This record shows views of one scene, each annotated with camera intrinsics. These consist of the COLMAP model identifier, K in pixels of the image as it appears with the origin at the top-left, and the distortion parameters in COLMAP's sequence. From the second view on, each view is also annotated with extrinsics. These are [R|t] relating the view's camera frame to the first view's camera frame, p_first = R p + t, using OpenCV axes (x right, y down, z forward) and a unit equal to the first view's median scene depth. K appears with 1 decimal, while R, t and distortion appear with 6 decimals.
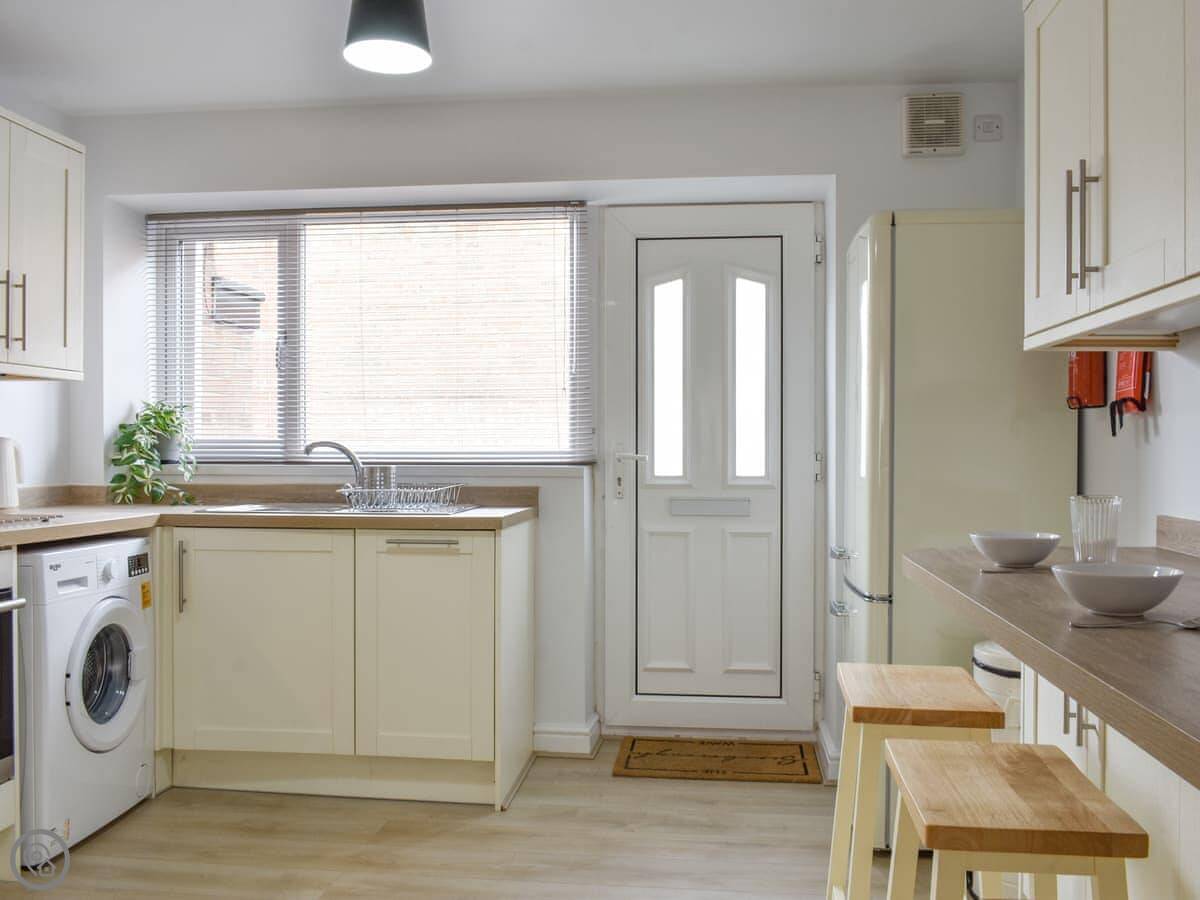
lens RADIAL K [[1048.7, 0, 600.3], [0, 1048.7, 455.5], [0, 0, 1]] dist [-0.019325, -0.004980]
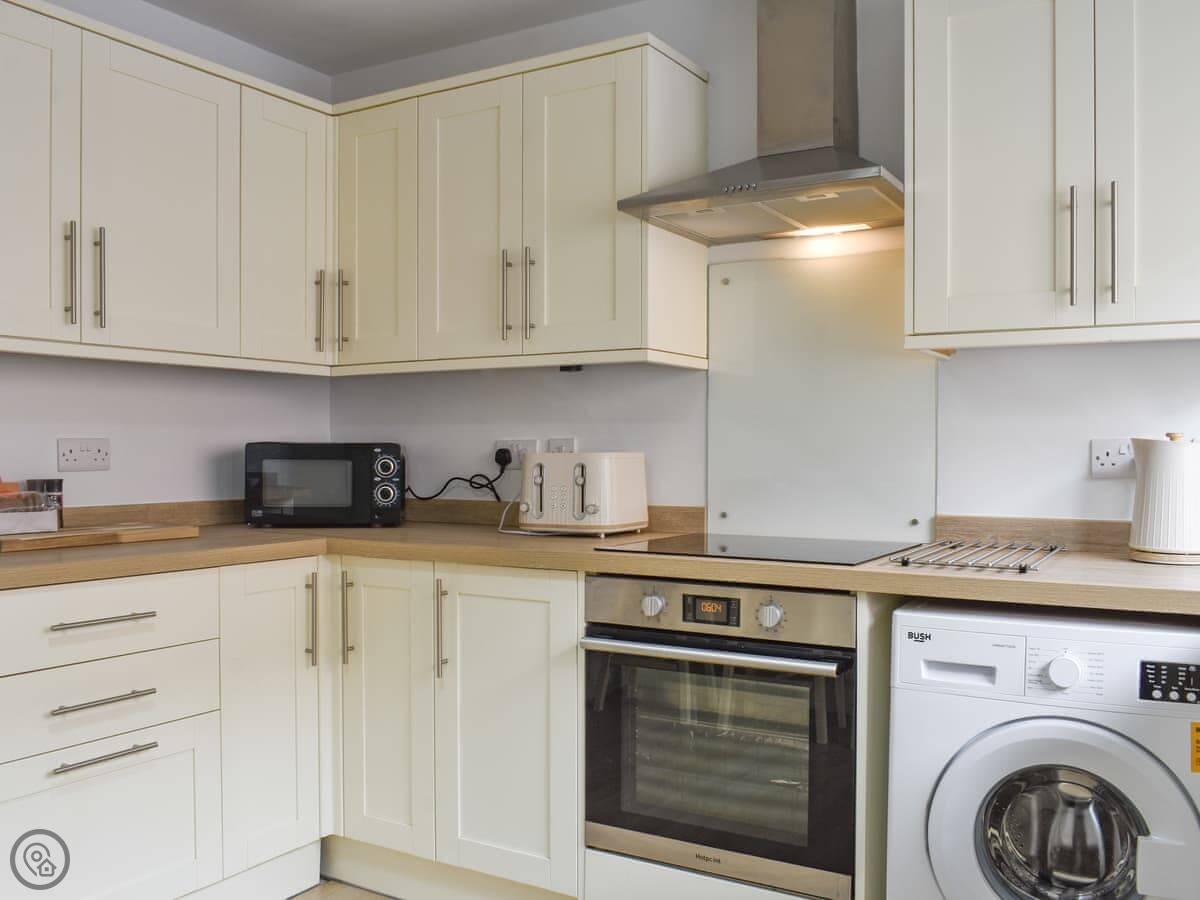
lens RADIAL K [[1048.7, 0, 601.4], [0, 1048.7, 463.0], [0, 0, 1]] dist [-0.019325, -0.004980]
pose [[-0.394769, 0.011512, -0.918708, 0.138874], [-0.008231, 0.999837, 0.016065, -0.010713], [0.918744, 0.013904, -0.394610, 0.876181]]
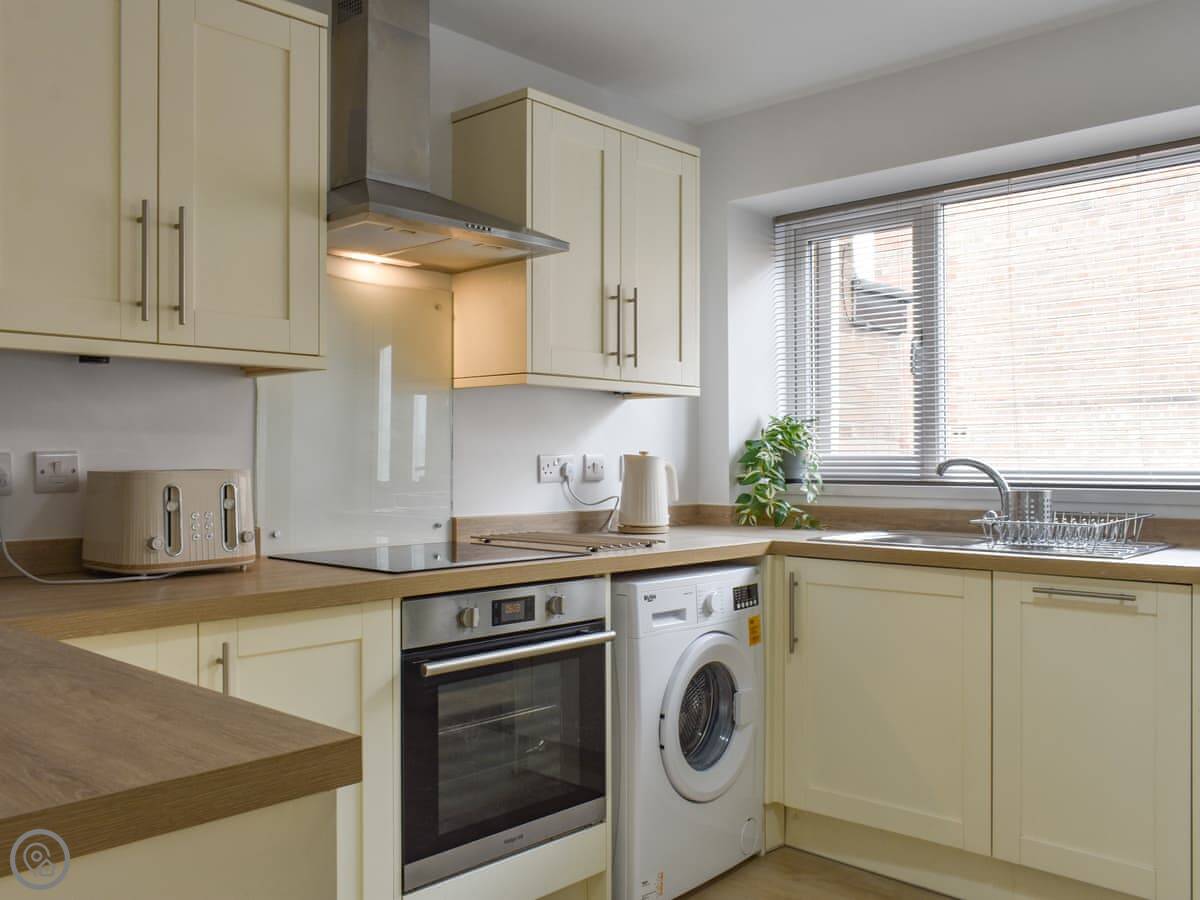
lens RADIAL K [[1048.7, 0, 599.4], [0, 1048.7, 455.3], [0, 0, 1]] dist [-0.019325, -0.004980]
pose [[0.805974, -0.005664, -0.591924, -0.005647], [-0.000416, 0.999949, -0.010135, -0.008367], [0.591951, 0.008415, 0.805930, 0.180398]]
